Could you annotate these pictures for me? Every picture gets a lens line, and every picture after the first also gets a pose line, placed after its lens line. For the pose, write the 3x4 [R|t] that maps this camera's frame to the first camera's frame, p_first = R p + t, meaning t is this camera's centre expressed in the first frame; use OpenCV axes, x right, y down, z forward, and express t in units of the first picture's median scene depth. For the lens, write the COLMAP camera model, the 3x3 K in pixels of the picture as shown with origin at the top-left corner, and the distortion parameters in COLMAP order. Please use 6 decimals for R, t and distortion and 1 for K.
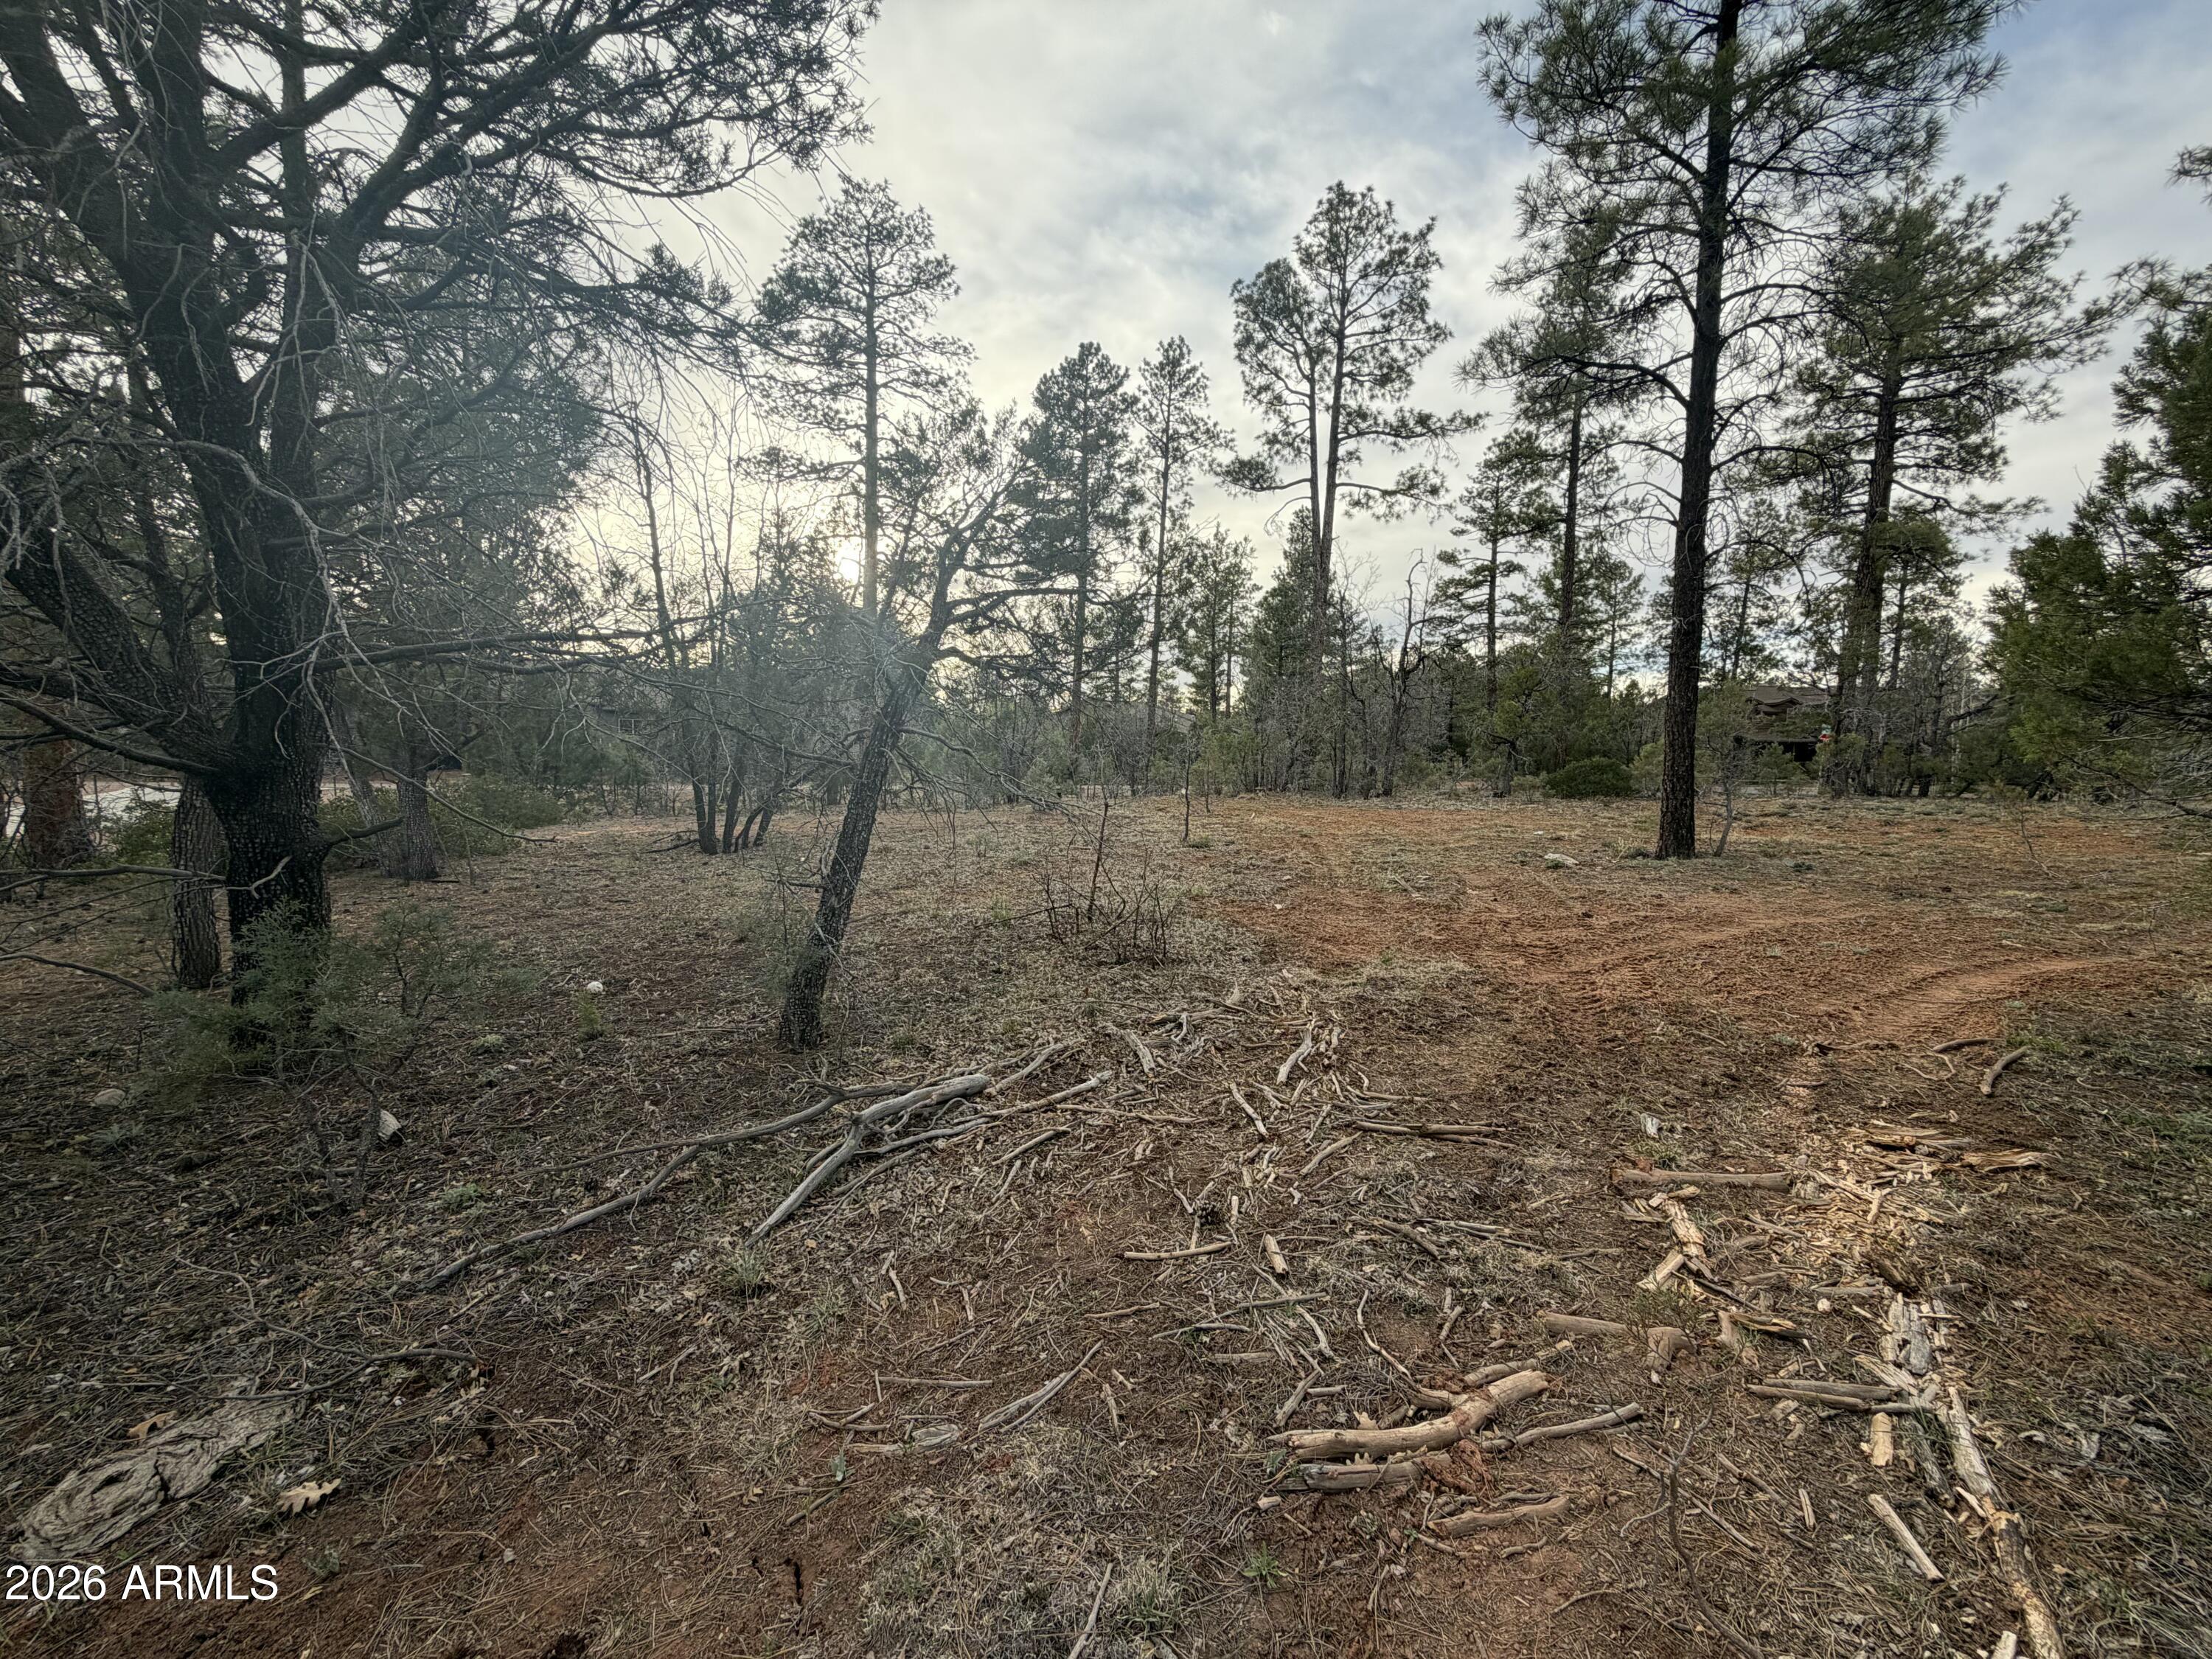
lens RADIAL K [[882.9, 0, 1105.1], [0, 882.9, 801.5], [0, 0, 1]] dist [0.000518, -0.000371]
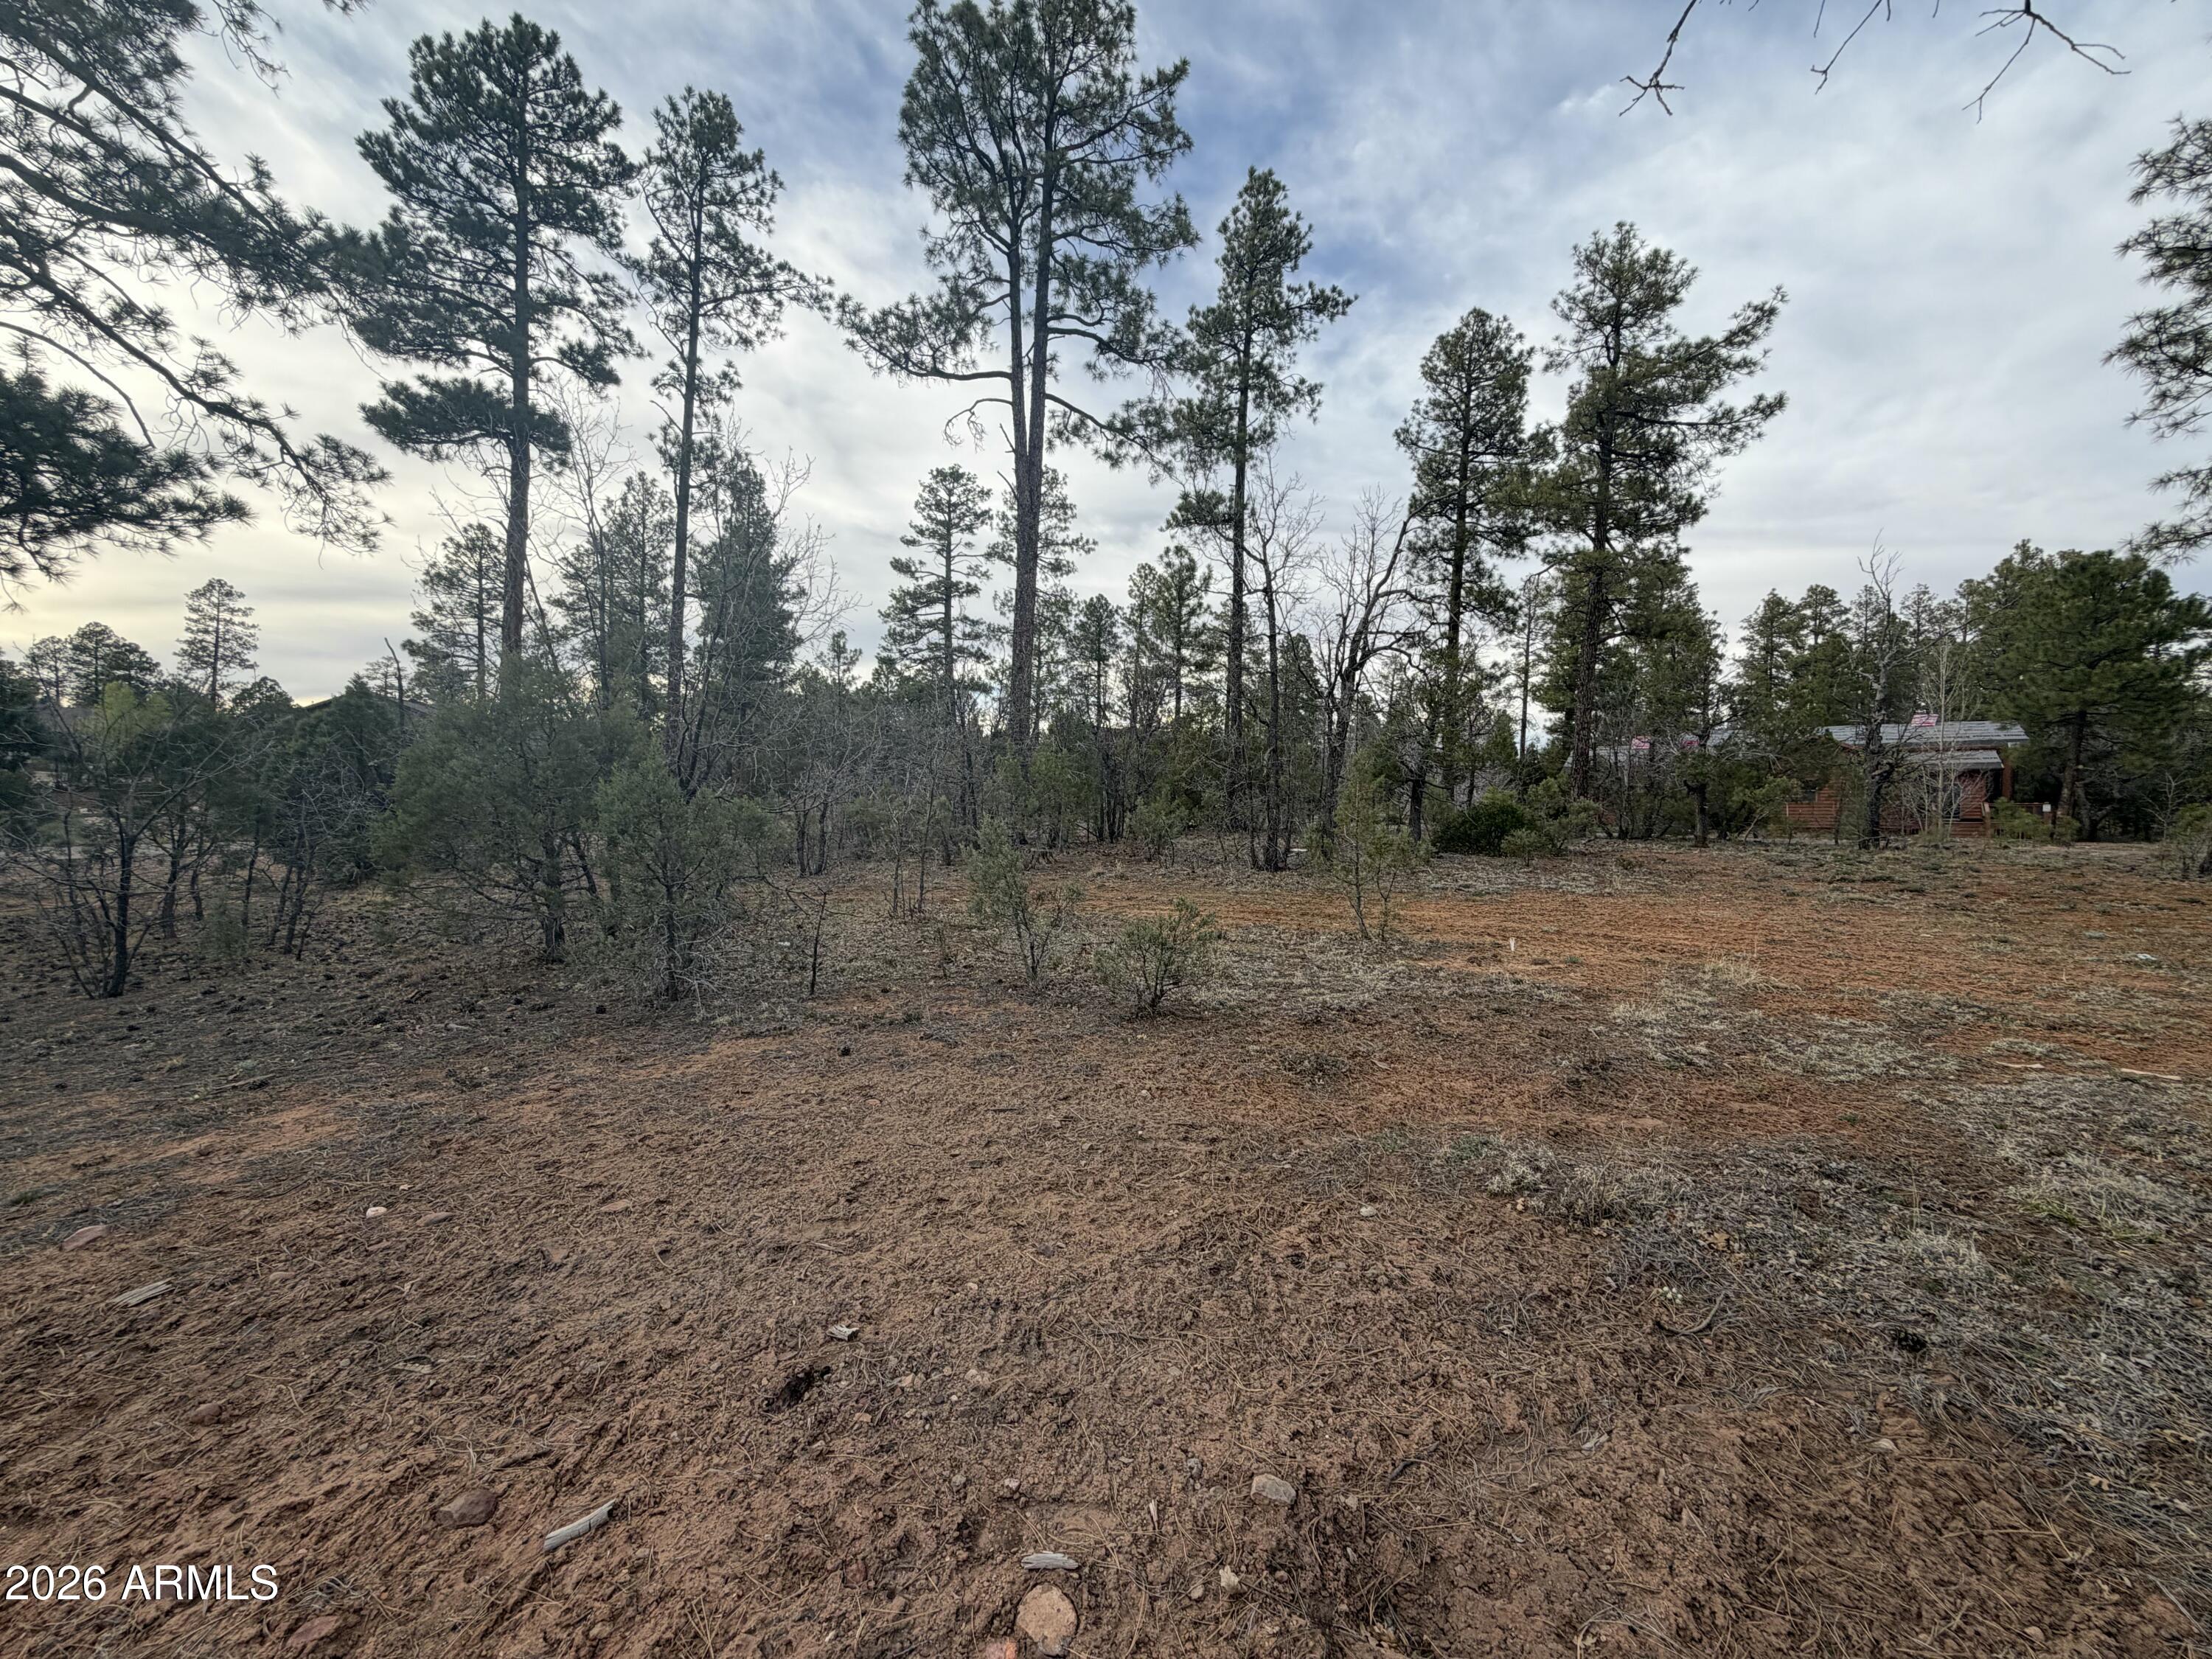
lens RADIAL K [[882.9, 0, 1105.1], [0, 882.9, 831.6], [0, 0, 1]] dist [0.000518, -0.000371]
pose [[0.736585, -0.024942, 0.675884, -0.078451], [0.023456, 0.999661, 0.011328, -0.011833], [-0.675938, 0.007510, 0.736921, 0.208903]]
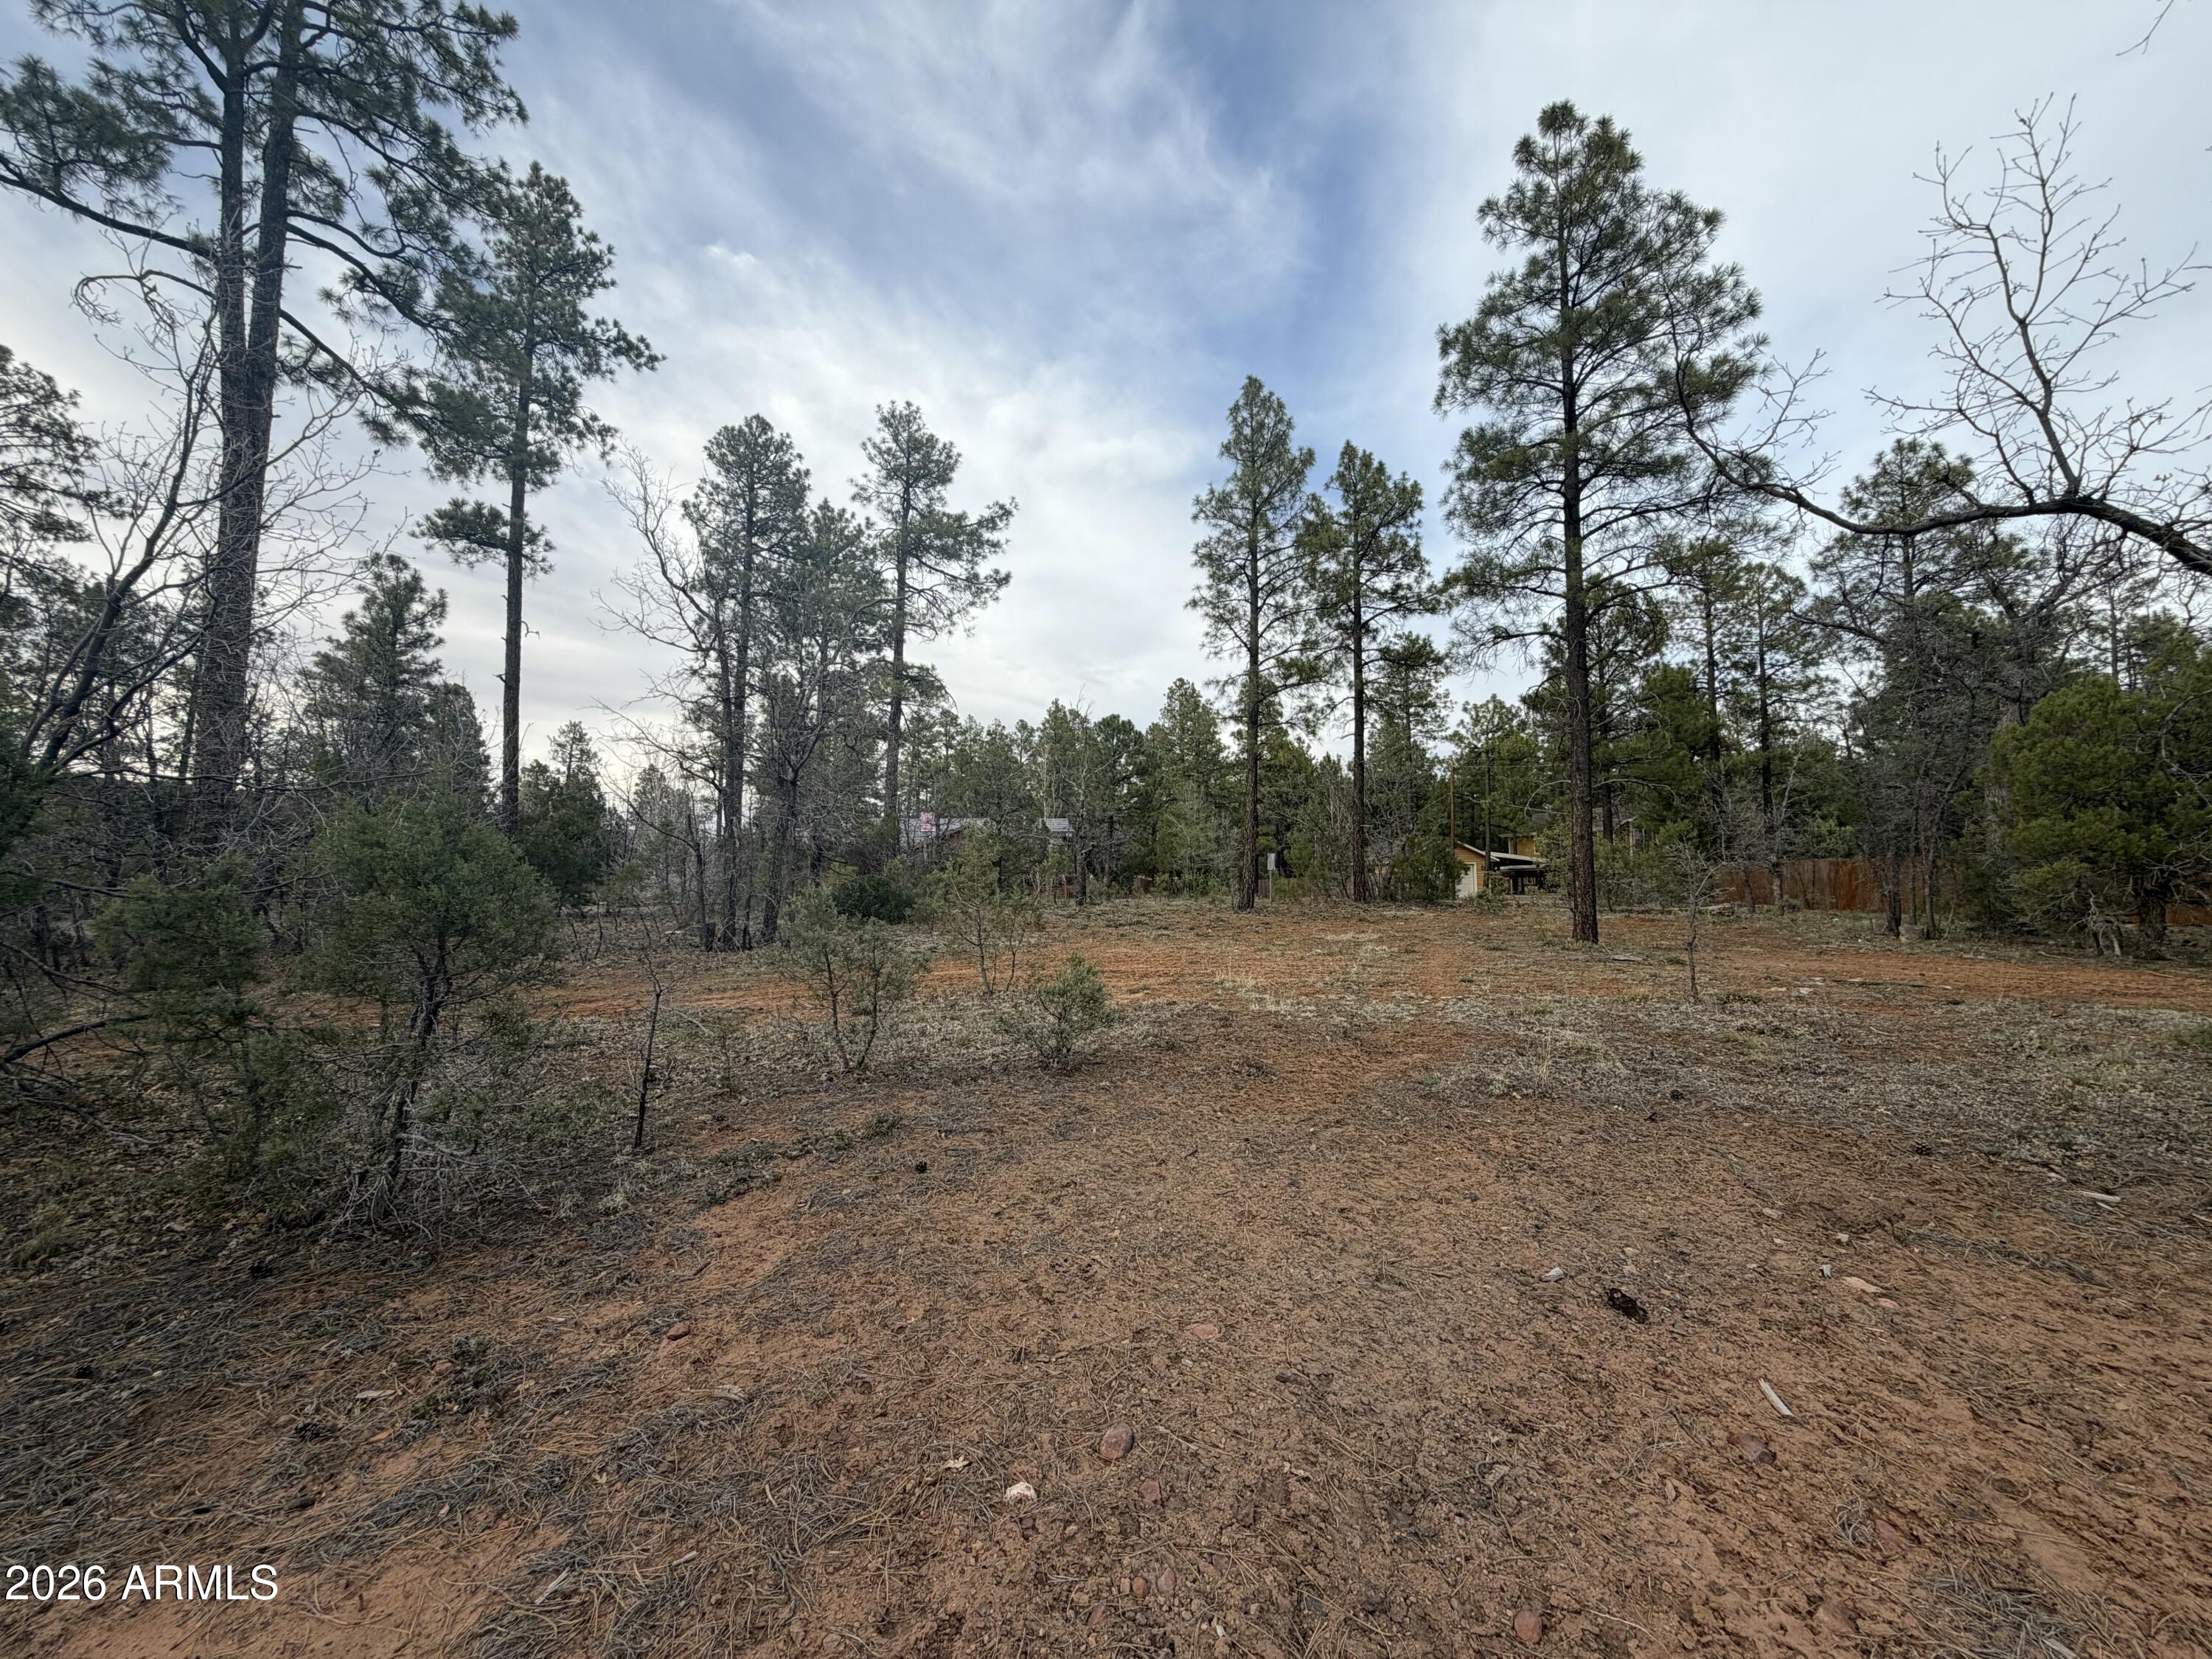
lens RADIAL K [[882.9, 0, 1090.6], [0, 882.9, 837.3], [0, 0, 1]] dist [0.000518, -0.000371]
pose [[-0.060975, 0.040695, 0.997309, -0.106299], [0.050376, 0.998021, -0.037644, -0.012685], [-0.996867, 0.047945, -0.062905, 0.268260]]
